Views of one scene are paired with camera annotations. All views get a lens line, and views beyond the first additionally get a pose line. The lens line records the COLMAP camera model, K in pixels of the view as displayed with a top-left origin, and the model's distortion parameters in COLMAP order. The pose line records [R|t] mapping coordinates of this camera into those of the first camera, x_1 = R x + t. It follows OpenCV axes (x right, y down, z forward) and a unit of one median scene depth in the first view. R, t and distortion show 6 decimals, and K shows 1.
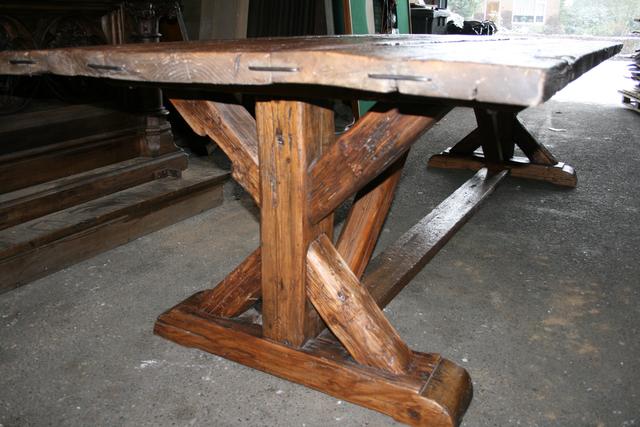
lens RADIAL K [[579.2, 0, 320.2], [0, 579.2, 211.7], [0, 0, 1]] dist [-0.095091, 0.011102]
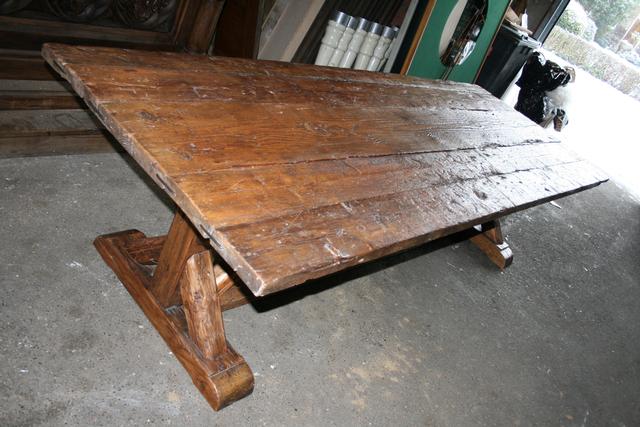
lens RADIAL K [[579.2, 0, 319.5], [0, 579.2, 216.1], [0, 0, 1]] dist [-0.095091, 0.011102]
pose [[0.884073, 0.466582, -0.026776, 0.229919], [-0.455104, 0.872523, 0.177717, -0.386720], [0.106282, -0.144929, 0.983717, -0.345239]]
